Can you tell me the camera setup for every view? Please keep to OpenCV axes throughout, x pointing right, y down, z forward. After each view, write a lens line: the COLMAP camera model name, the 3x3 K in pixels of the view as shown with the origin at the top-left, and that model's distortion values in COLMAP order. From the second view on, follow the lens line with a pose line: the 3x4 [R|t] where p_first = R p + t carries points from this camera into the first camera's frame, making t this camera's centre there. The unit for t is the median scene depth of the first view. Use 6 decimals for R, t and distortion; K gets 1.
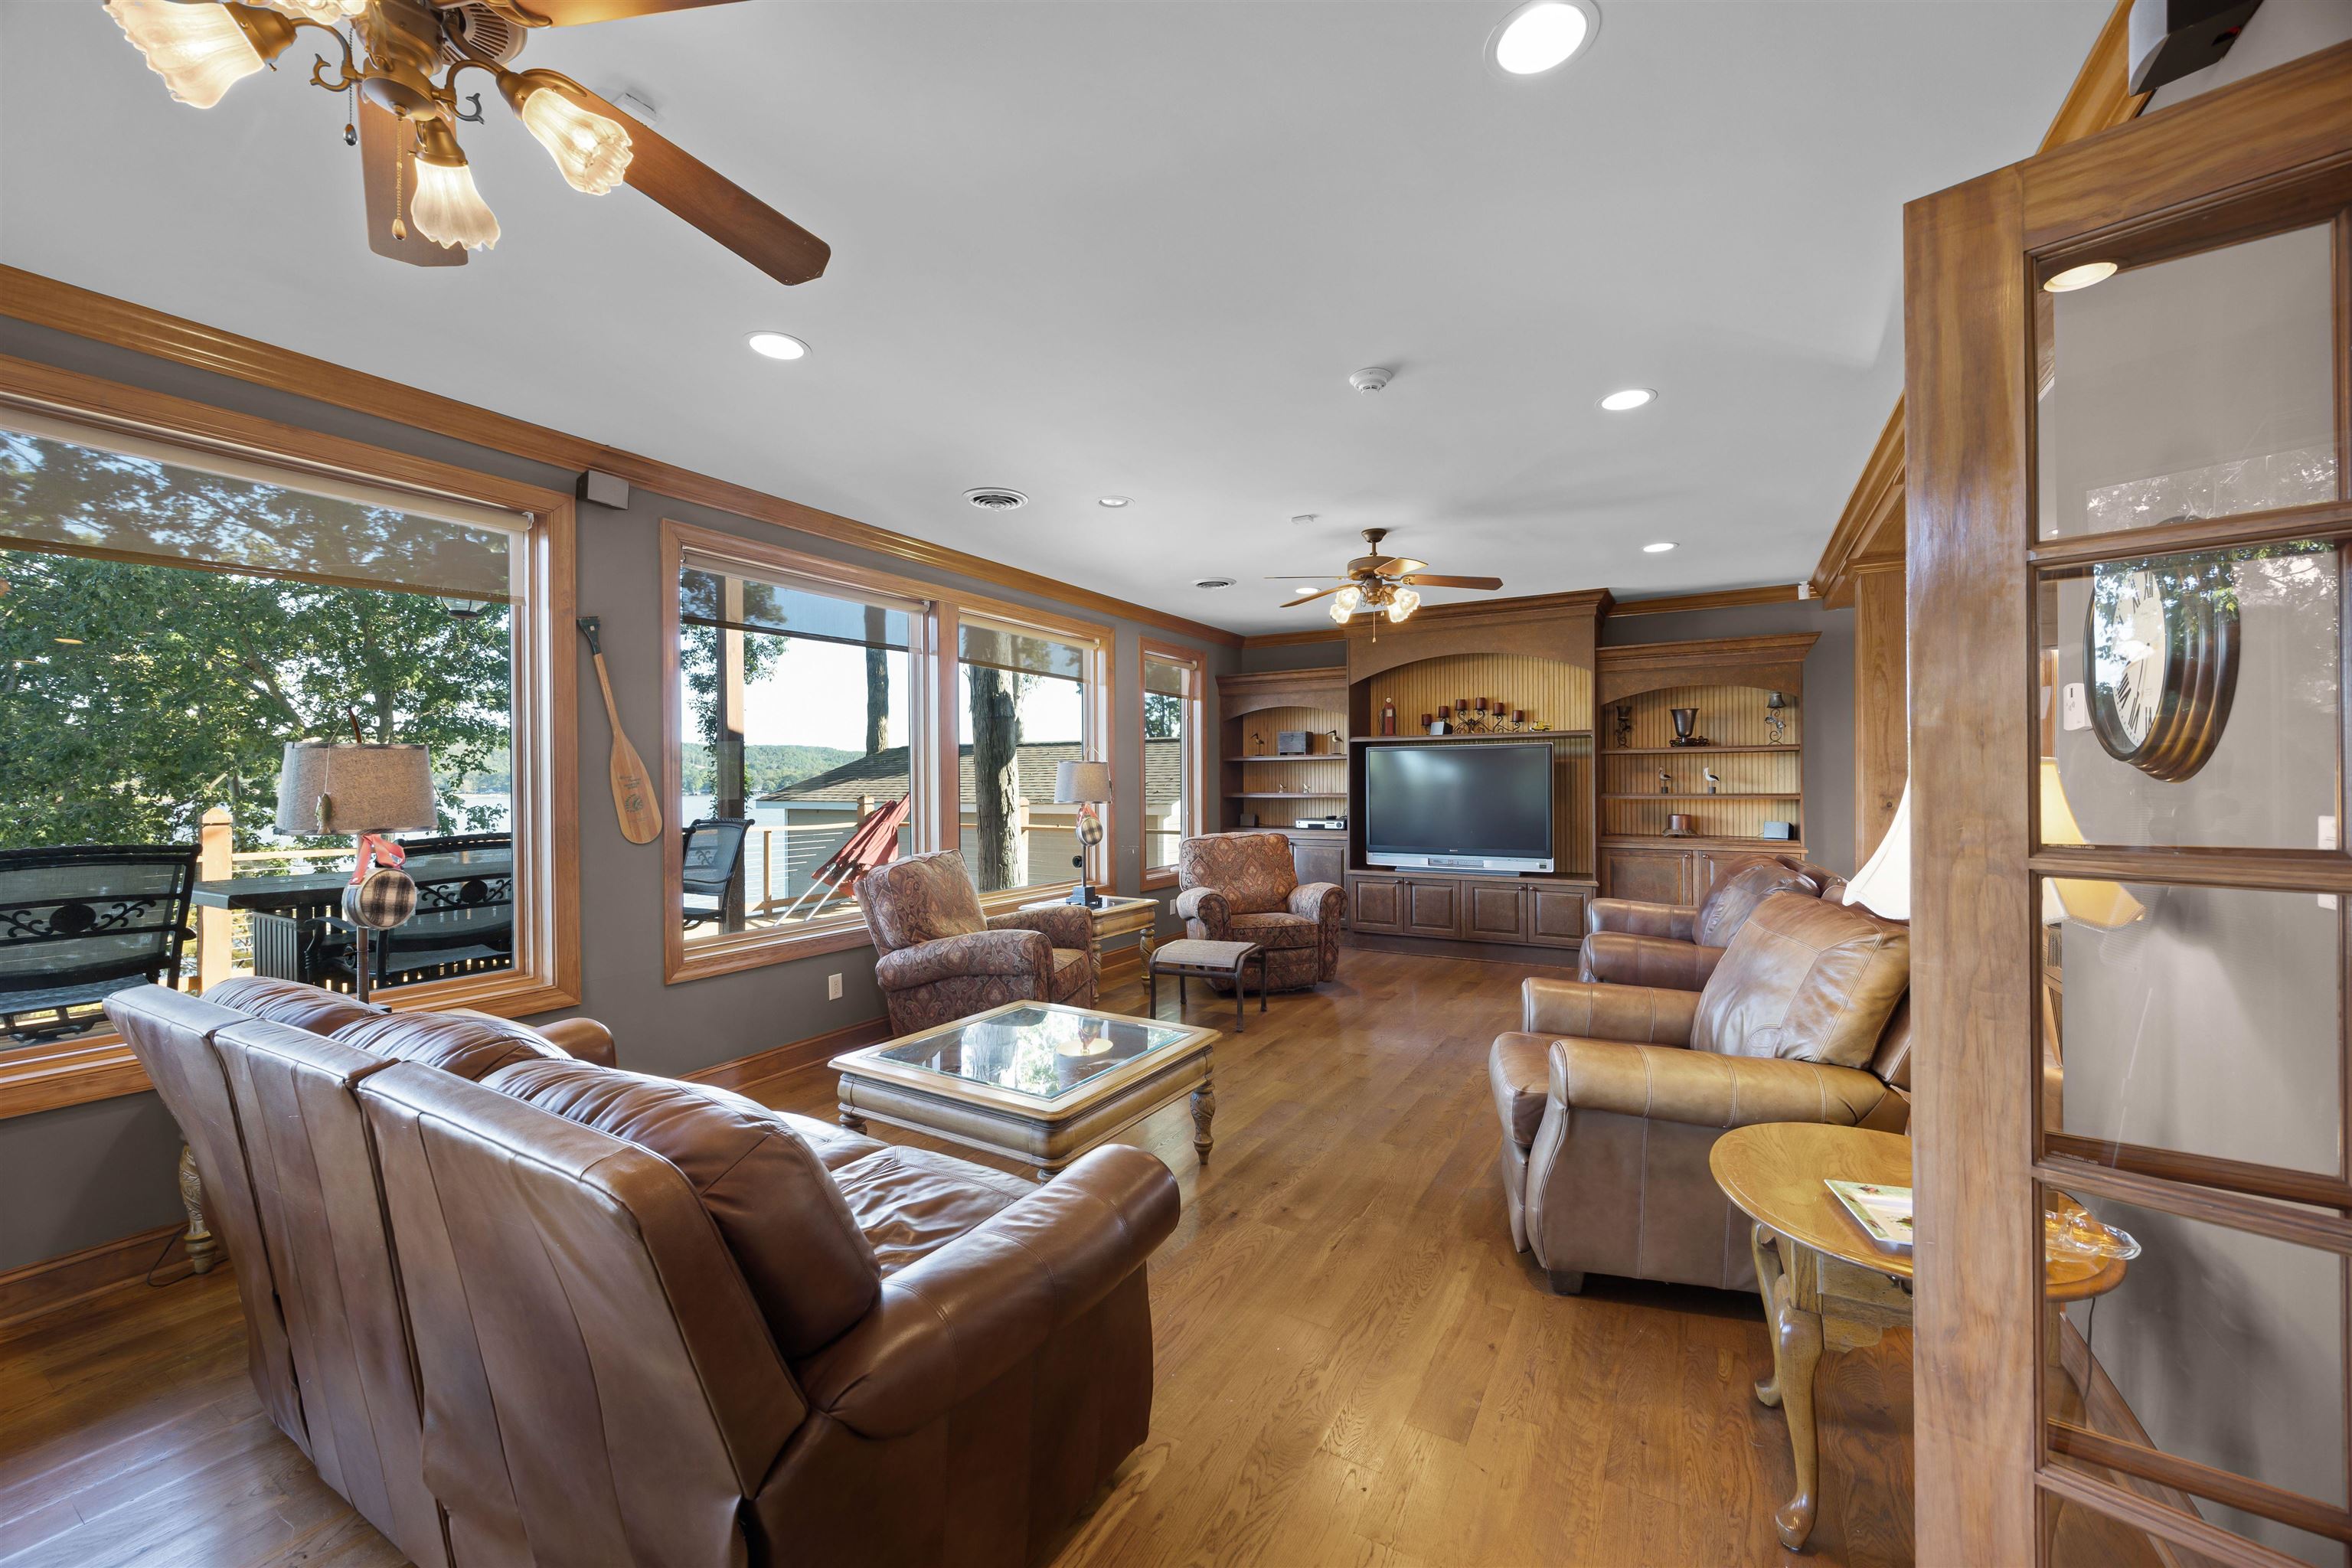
lens RADIAL K [[901.3, 0, 1176.0], [0, 901.3, 784.0], [0, 0, 1]] dist [-0.000695, -0.000098]
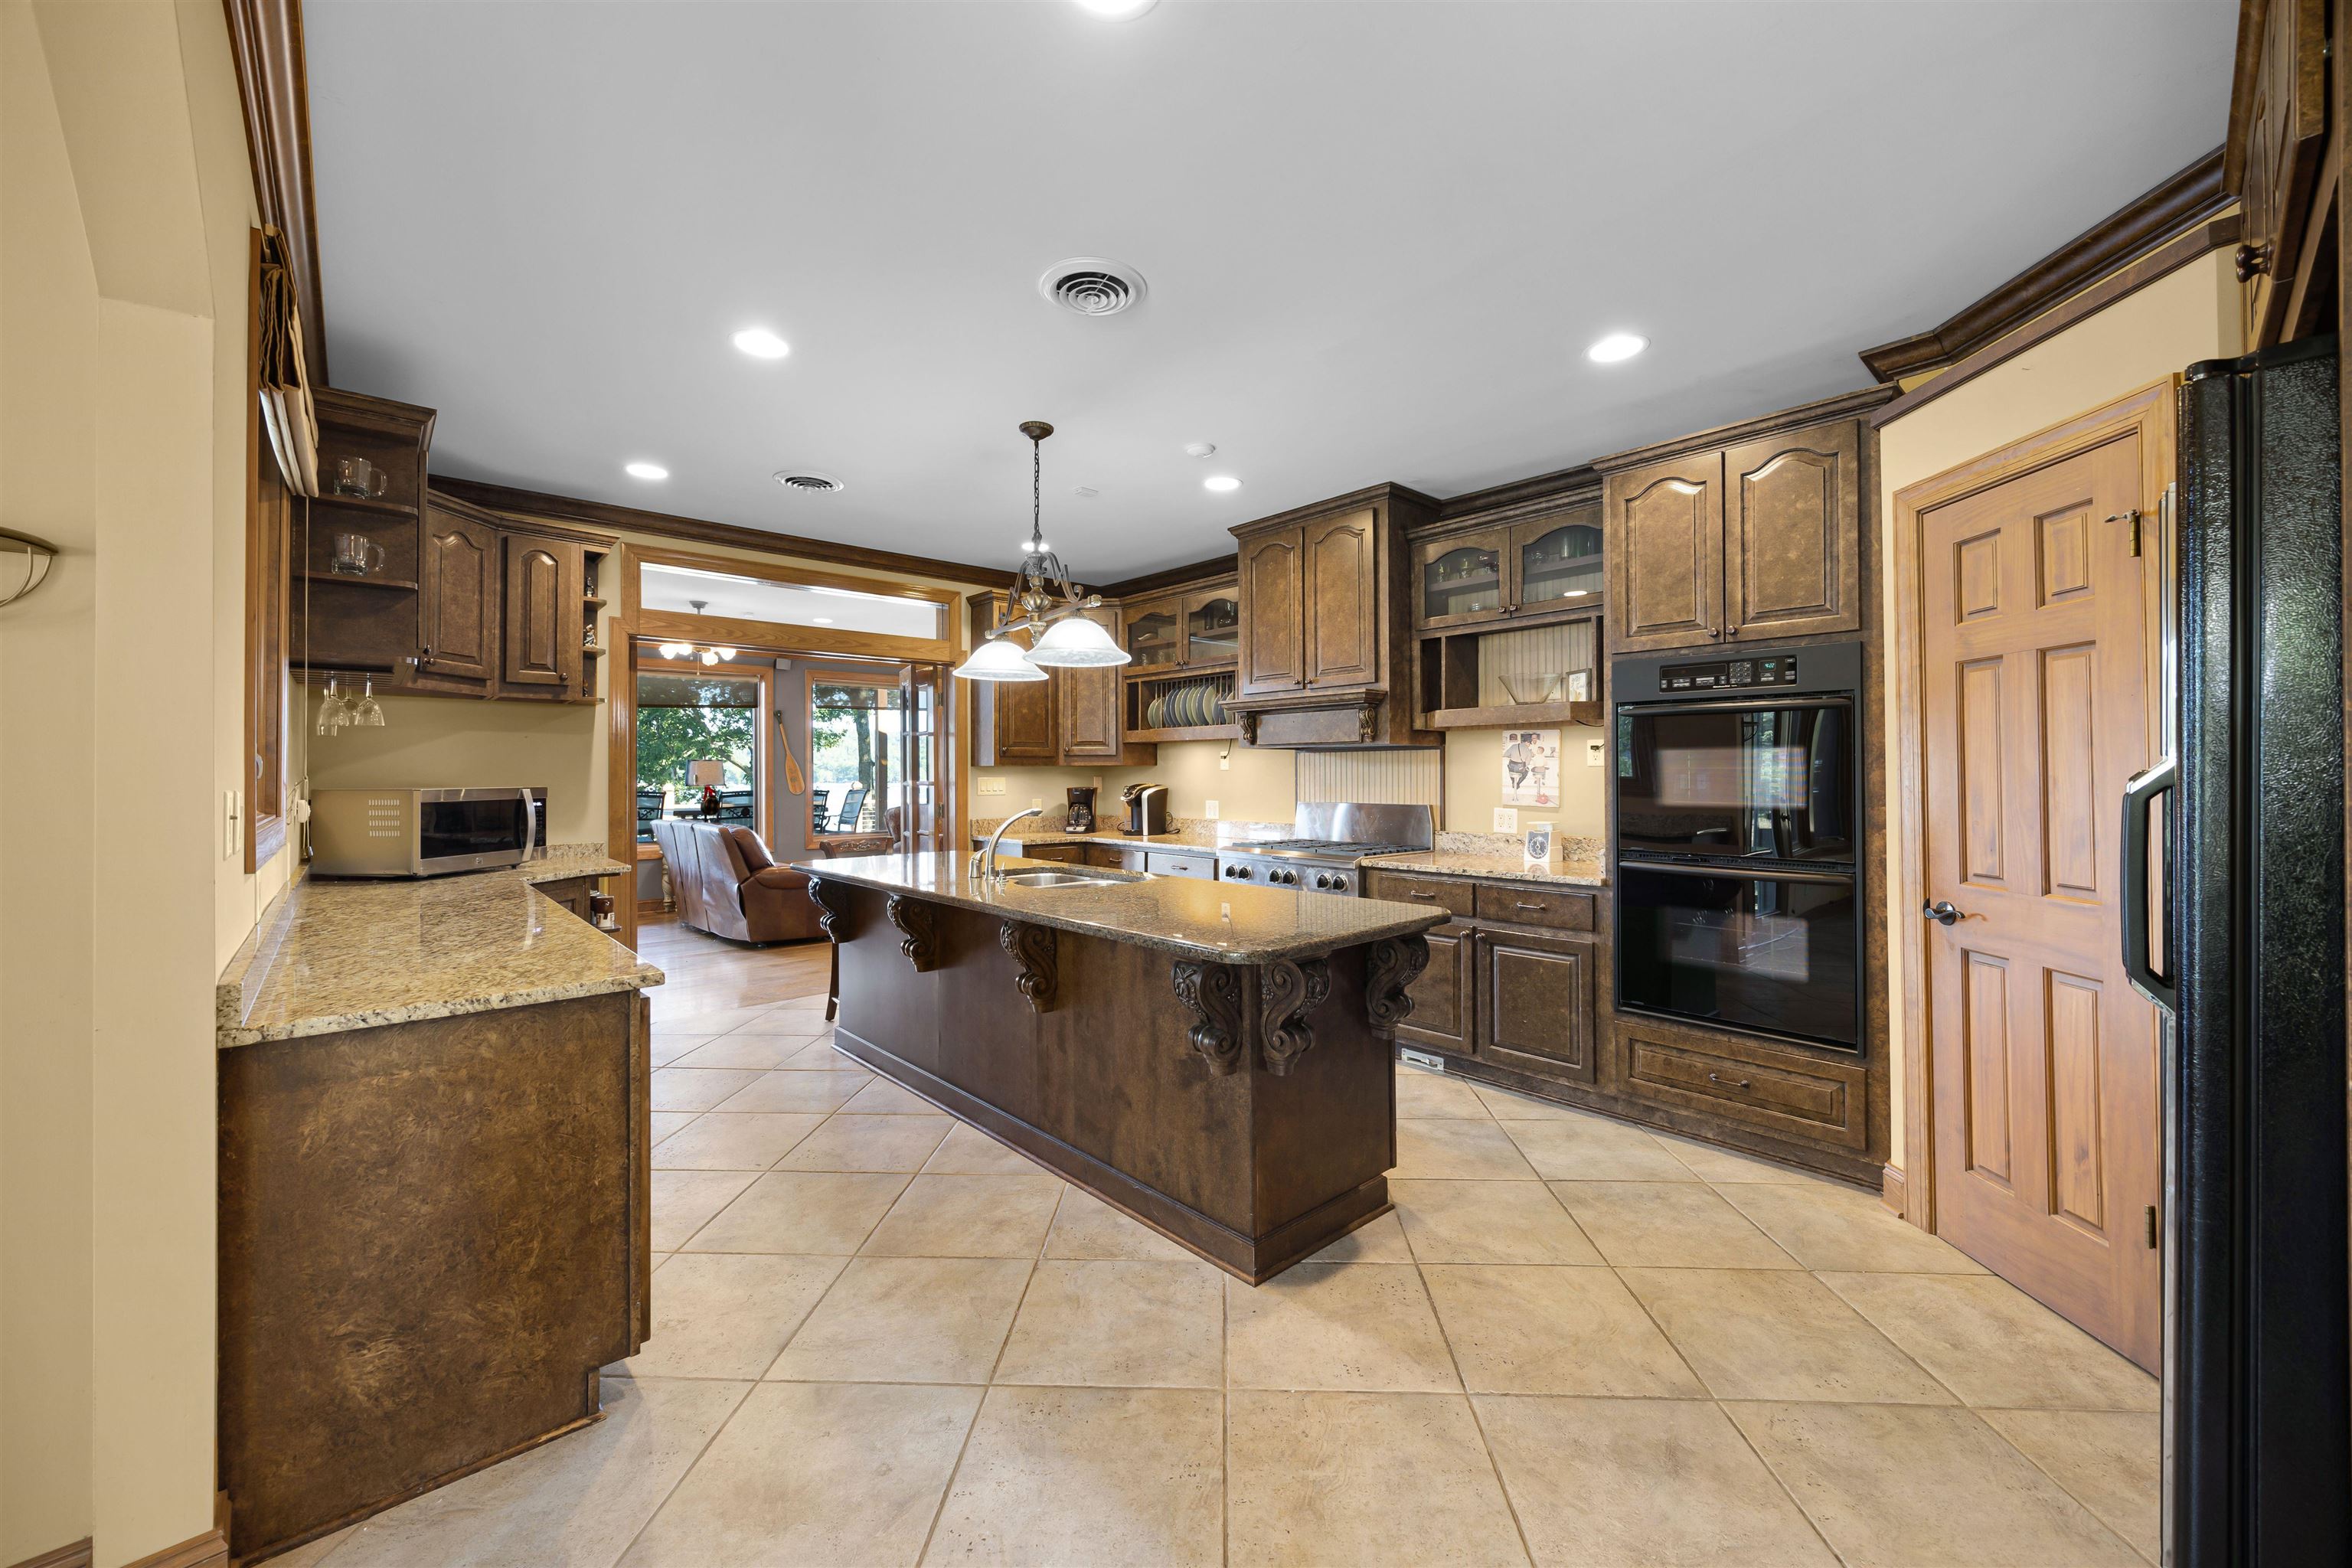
lens RADIAL K [[901.3, 0, 1176.0], [0, 901.3, 784.0], [0, 0, 1]] dist [-0.000695, -0.000098]
pose [[0.954584, 0.005457, -0.297892, 1.244591], [-0.002470, 0.999943, 0.010402, 0.005687], [0.297931, -0.009194, 0.954543, -1.181649]]
